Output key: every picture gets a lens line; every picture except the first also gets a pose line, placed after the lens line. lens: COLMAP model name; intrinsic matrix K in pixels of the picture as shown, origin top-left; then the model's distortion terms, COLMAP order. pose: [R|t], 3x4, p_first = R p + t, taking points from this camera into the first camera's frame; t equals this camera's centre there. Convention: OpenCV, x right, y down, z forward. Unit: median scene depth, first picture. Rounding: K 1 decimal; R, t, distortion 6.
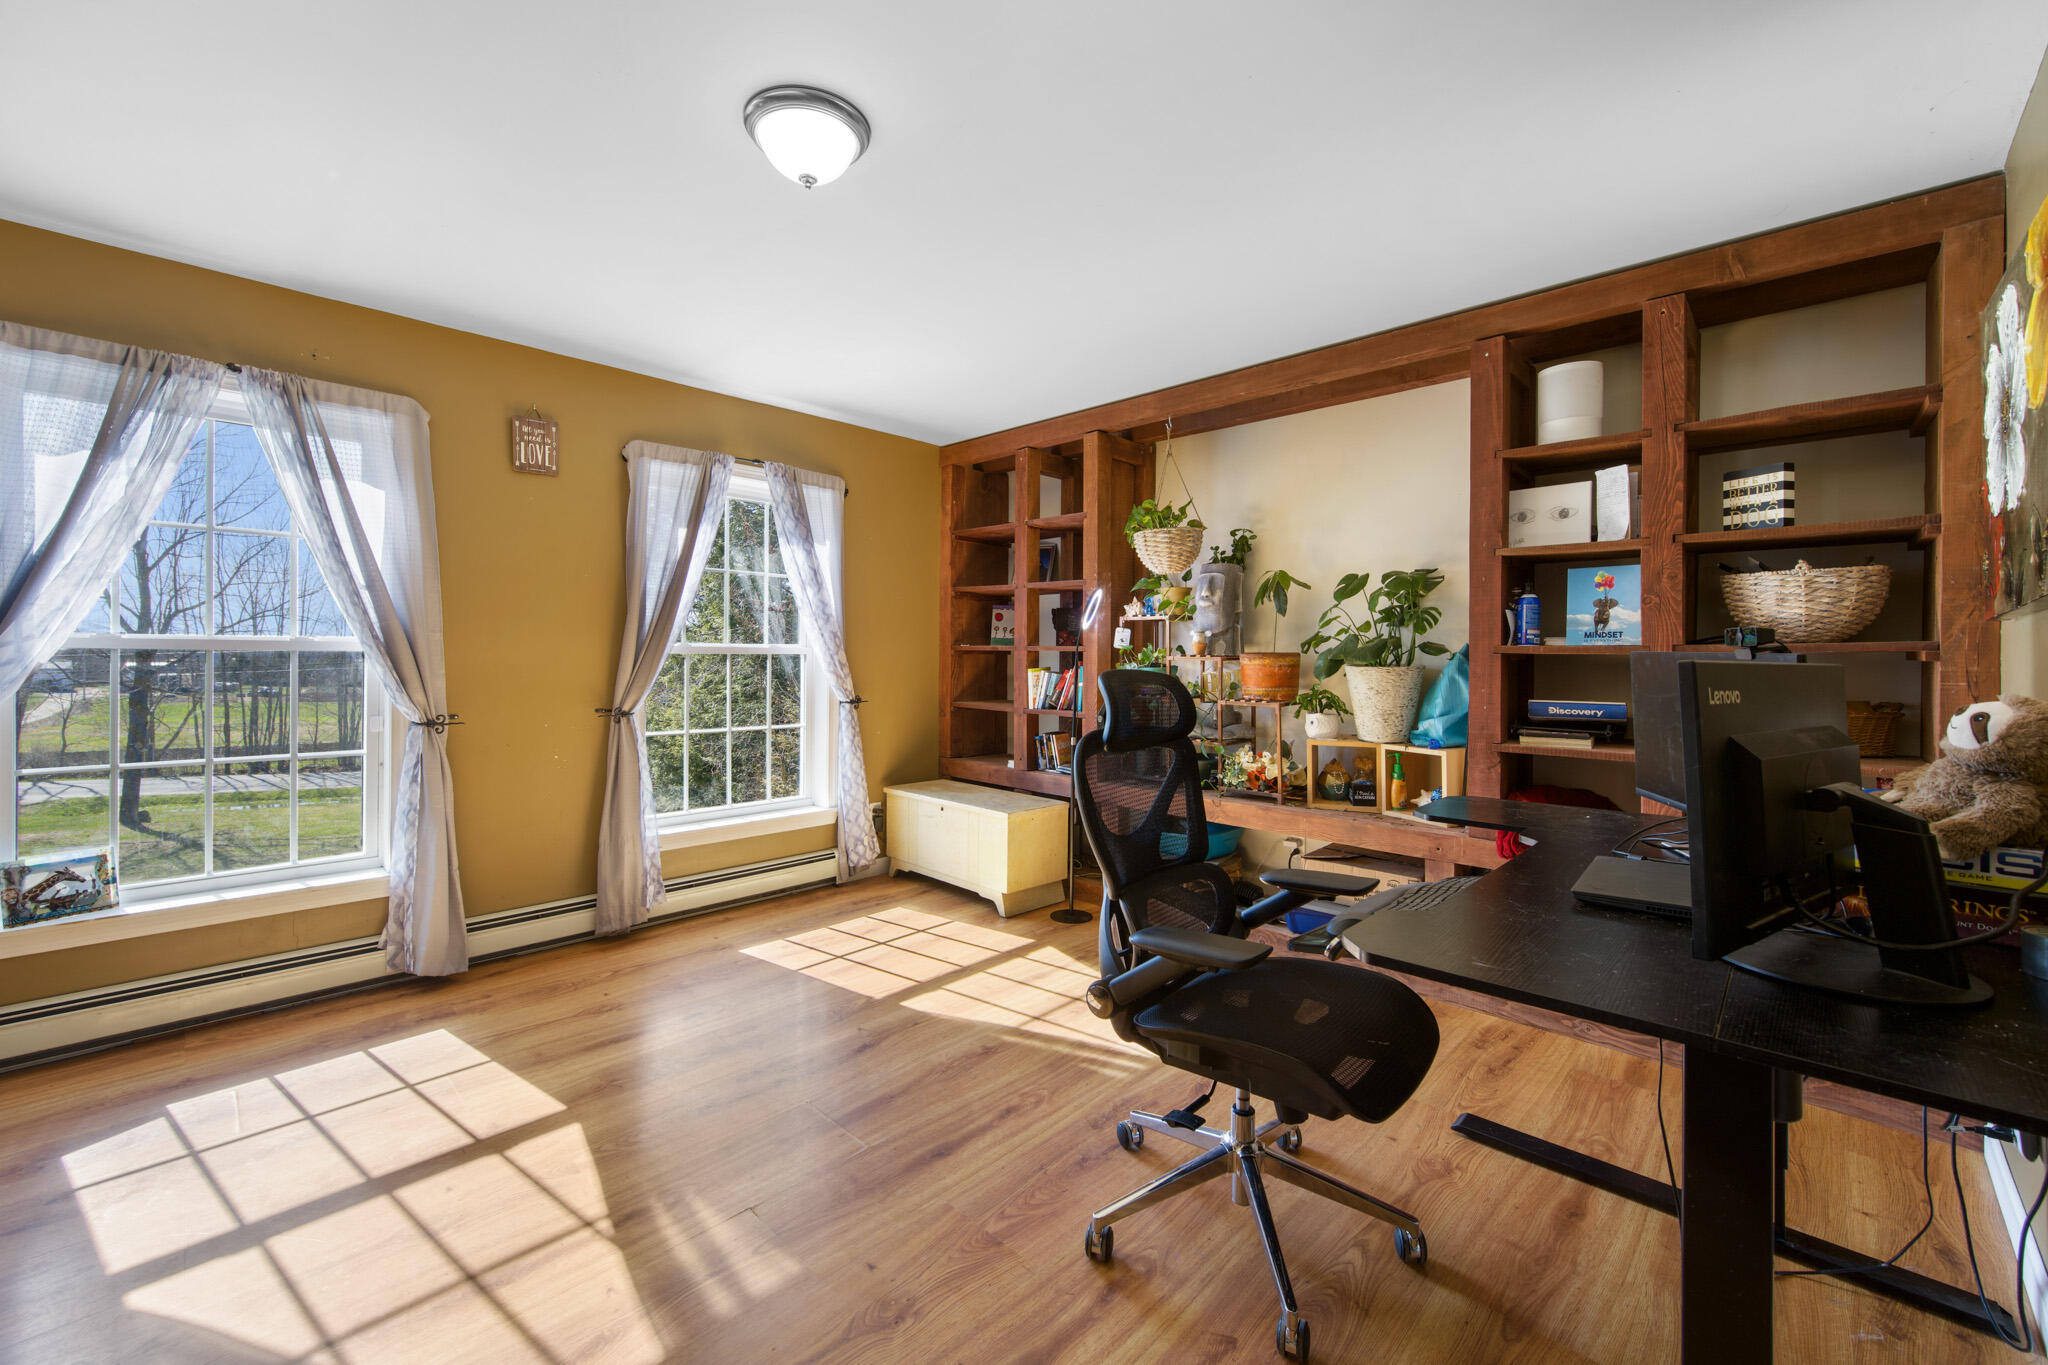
lens RADIAL K [[812.5, 0, 1017.7], [0, 812.5, 657.0], [0, 0, 1]] dist [-0.001659, -0.000037]
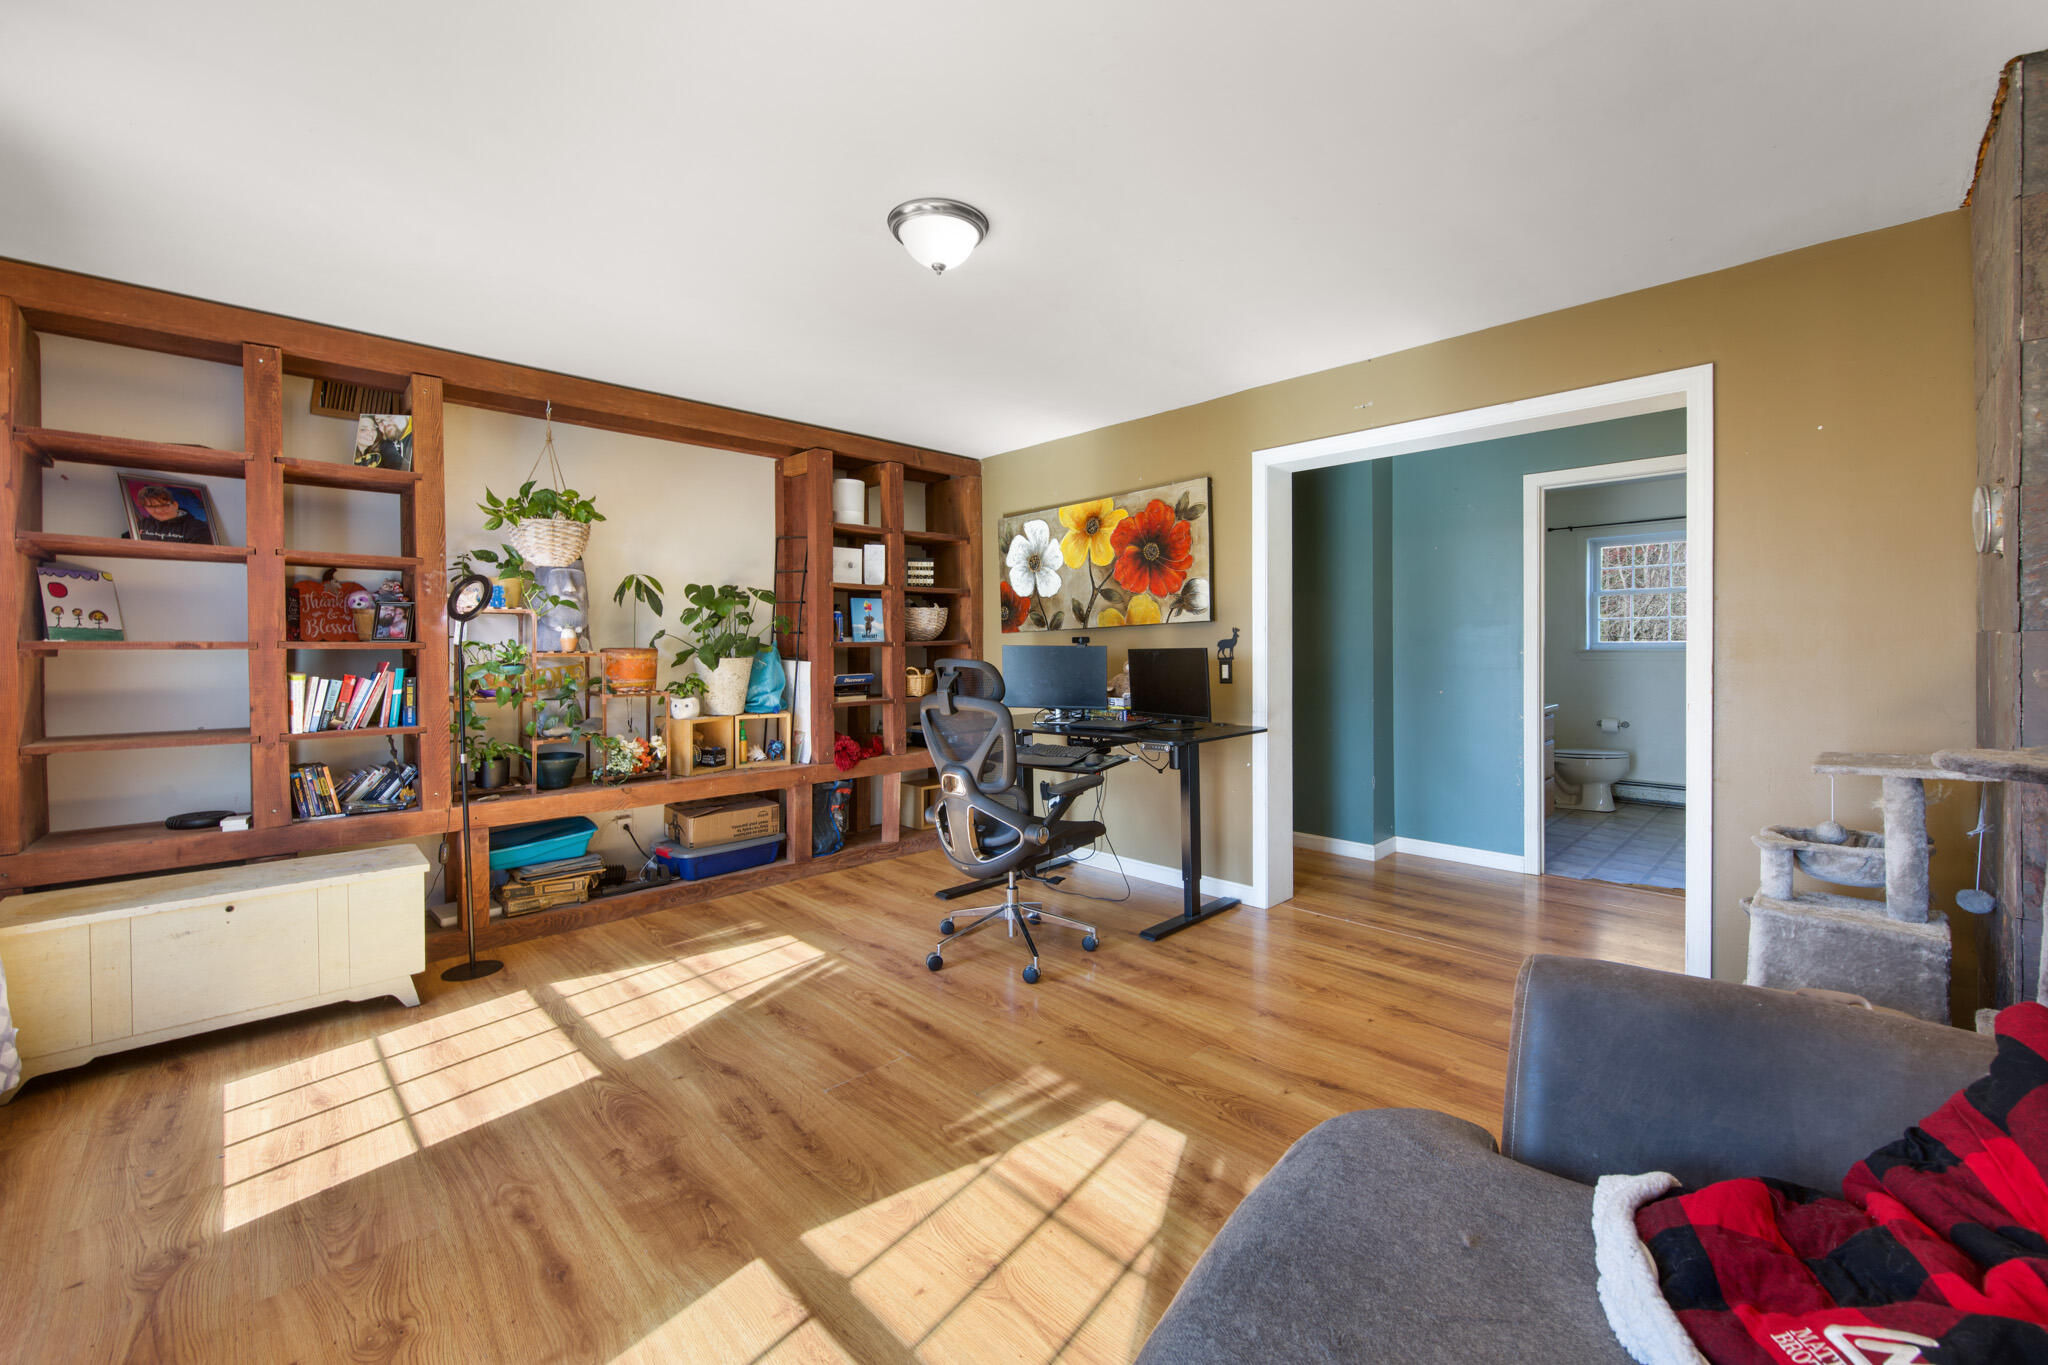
lens RADIAL K [[812.5, 0, 1017.7], [0, 812.5, 657.0], [0, 0, 1]] dist [-0.001659, -0.000037]
pose [[0.034578, -0.018272, 0.999235, -1.038720], [0.011876, 0.999770, 0.017870, -0.009040], [-0.999331, 0.011249, 0.034787, 0.587870]]
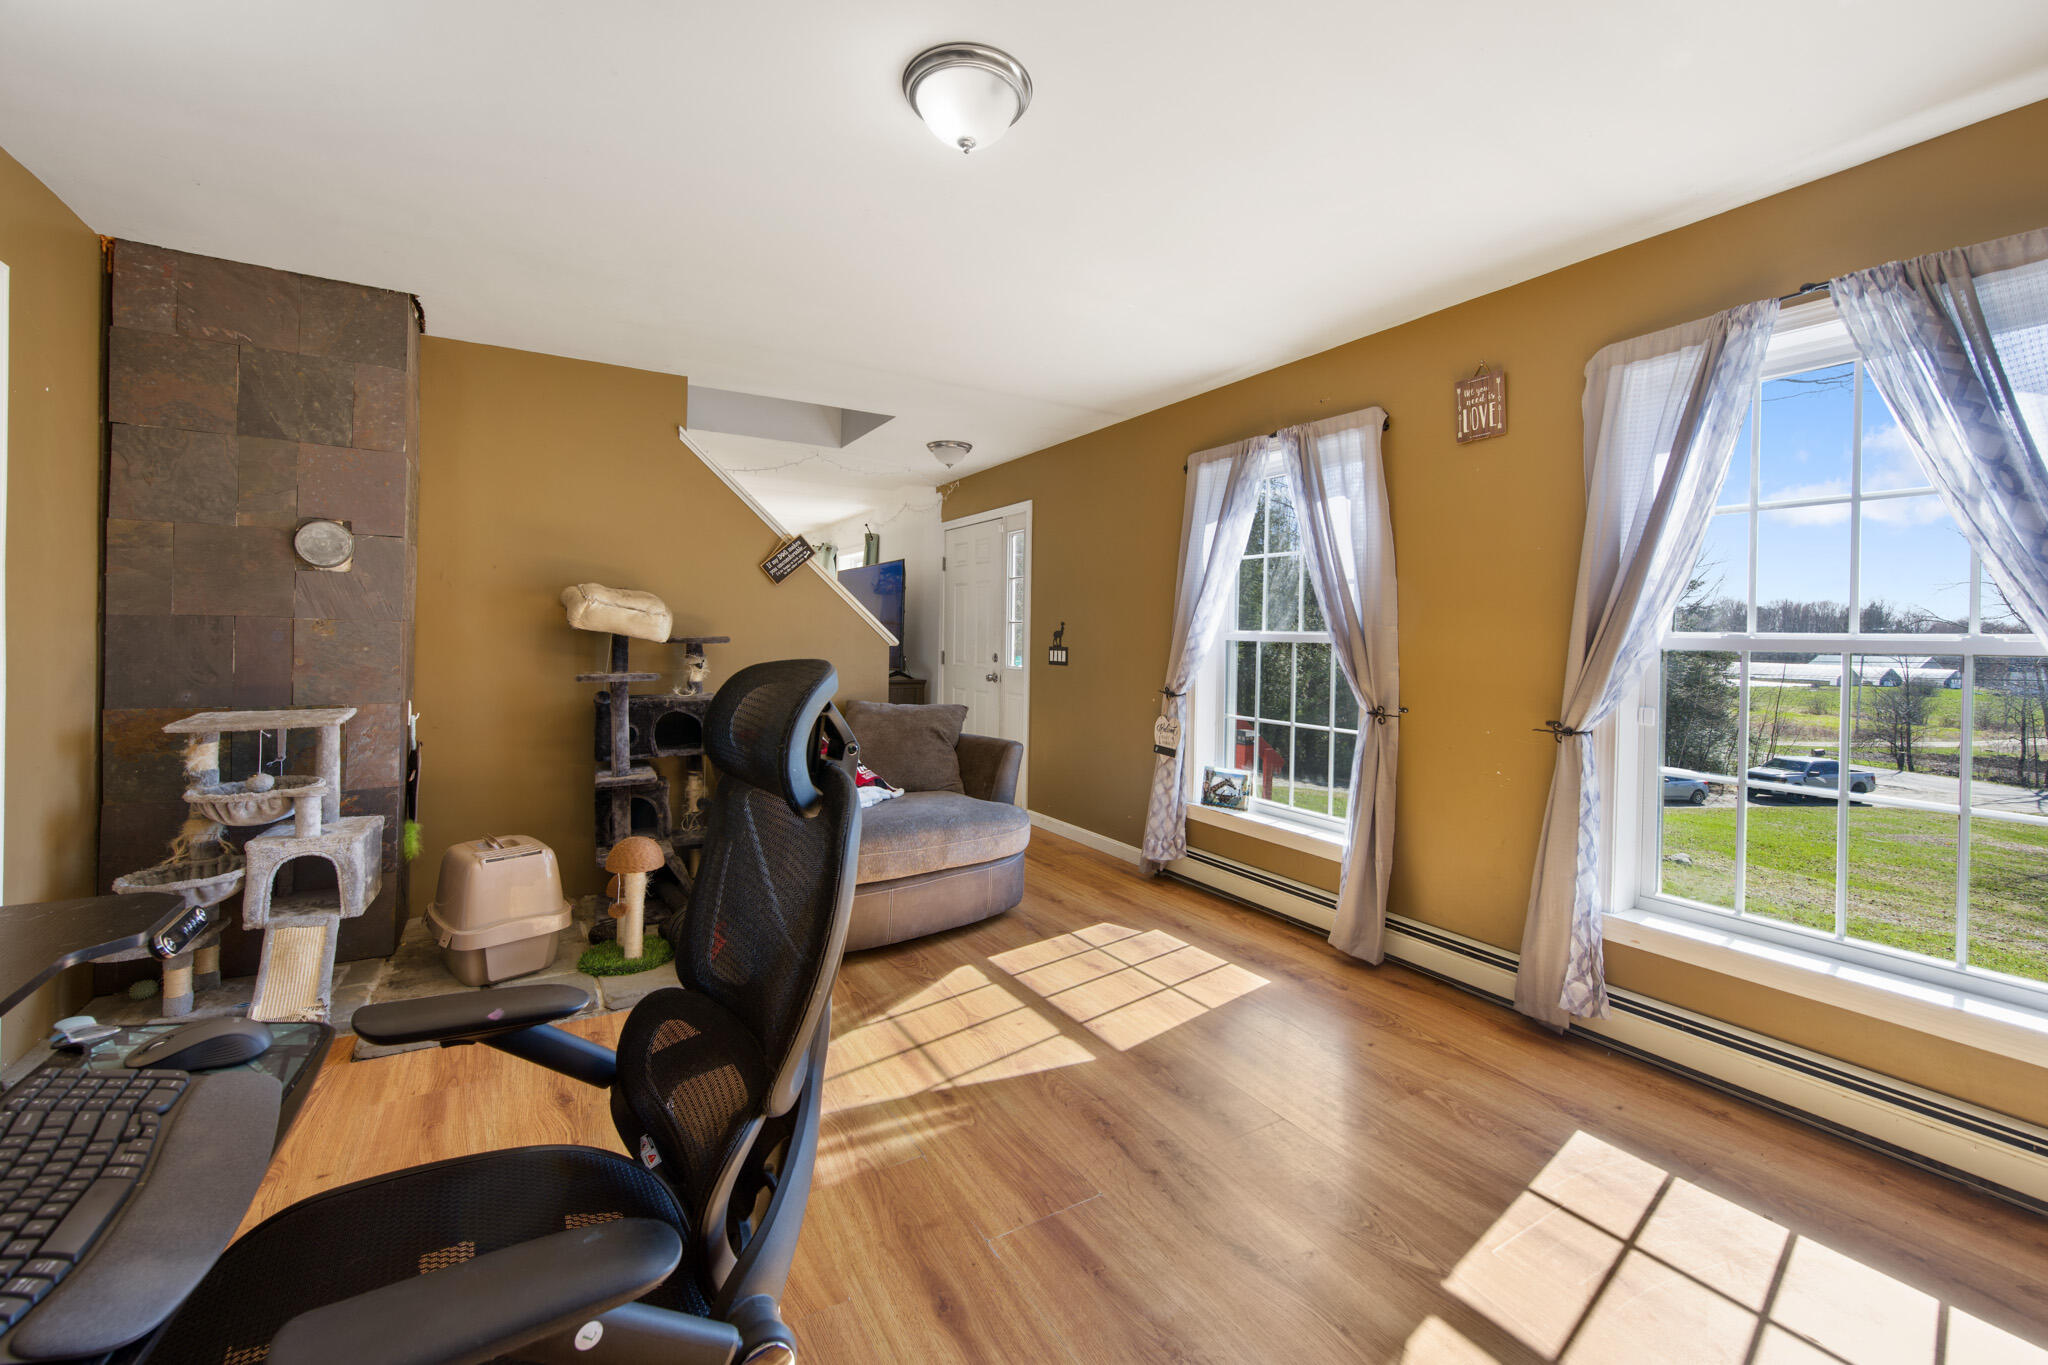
lens RADIAL K [[826.7, 0, 1028.4], [0, 826.7, 639.5], [0, 0, 1]] dist [0.000039, 0.000113]
pose [[-0.248143, -0.008960, -0.968682, 0.460835], [-0.023295, 0.999723, -0.003279, 0.001424], [0.968443, 0.021752, -0.248283, 0.922289]]
